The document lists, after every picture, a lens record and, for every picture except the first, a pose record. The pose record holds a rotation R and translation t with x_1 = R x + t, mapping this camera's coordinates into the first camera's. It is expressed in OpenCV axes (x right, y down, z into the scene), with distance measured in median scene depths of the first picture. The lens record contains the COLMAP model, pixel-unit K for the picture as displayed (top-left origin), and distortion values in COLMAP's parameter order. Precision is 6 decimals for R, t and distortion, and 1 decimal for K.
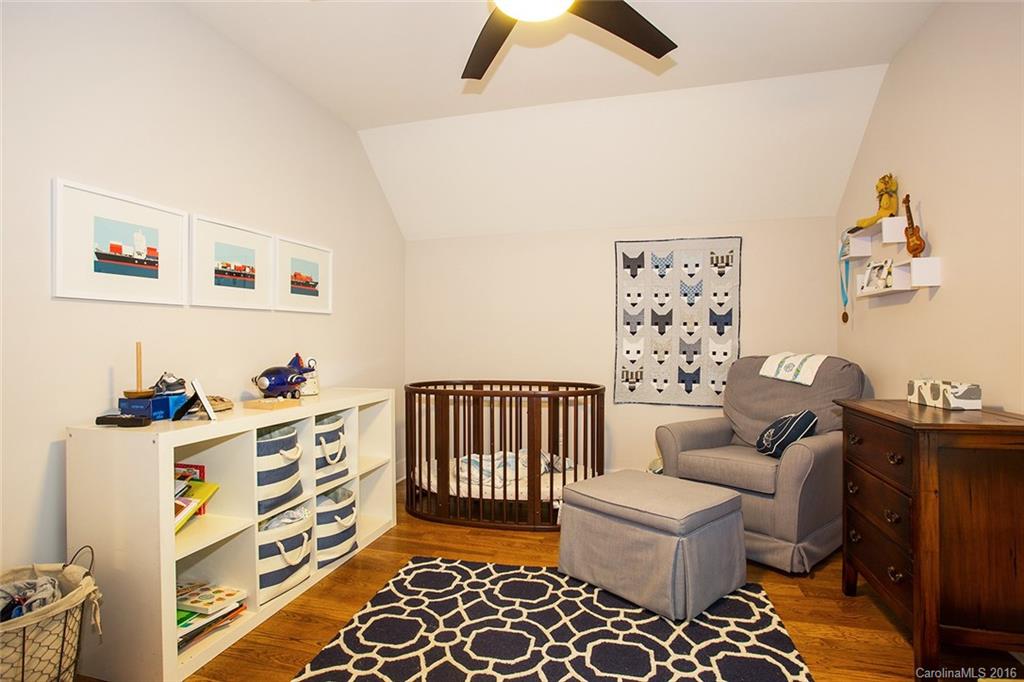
lens RADIAL K [[500.5, 0, 513.8], [0, 500.5, 338.6], [0, 0, 1]] dist [-0.059217, 0.018613]
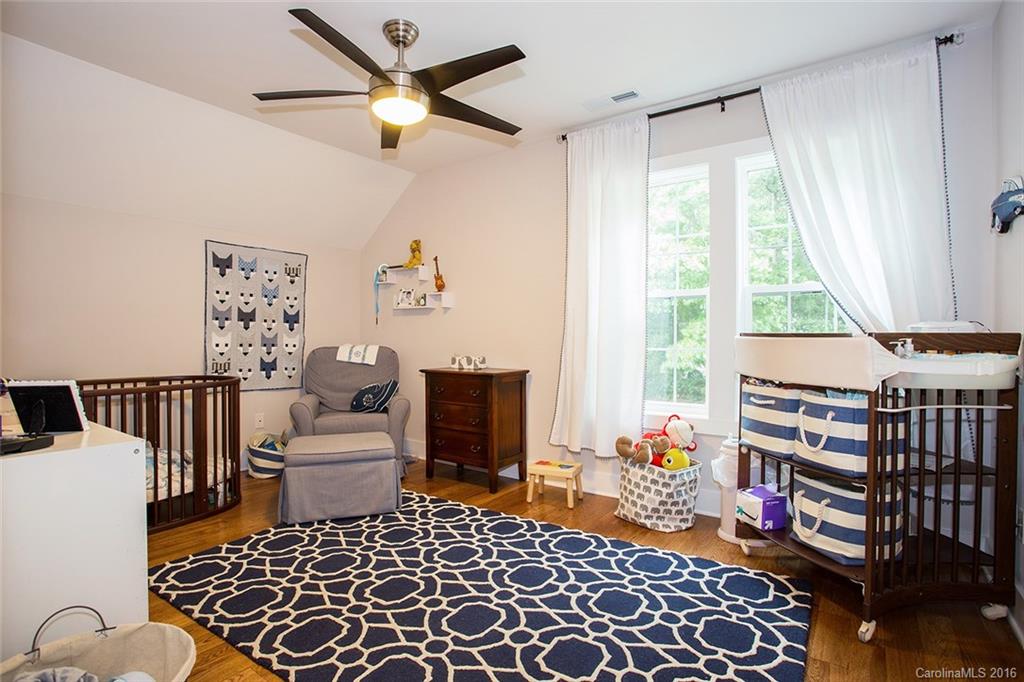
lens RADIAL K [[500.5, 0, 488.1], [0, 500.5, 338.2], [0, 0, 1]] dist [-0.059217, 0.018613]
pose [[0.392079, 0.001654, 0.919930, -0.645696], [-0.011124, 0.999934, 0.002944, 0.002788], [-0.919864, -0.011388, 0.392071, 0.059464]]
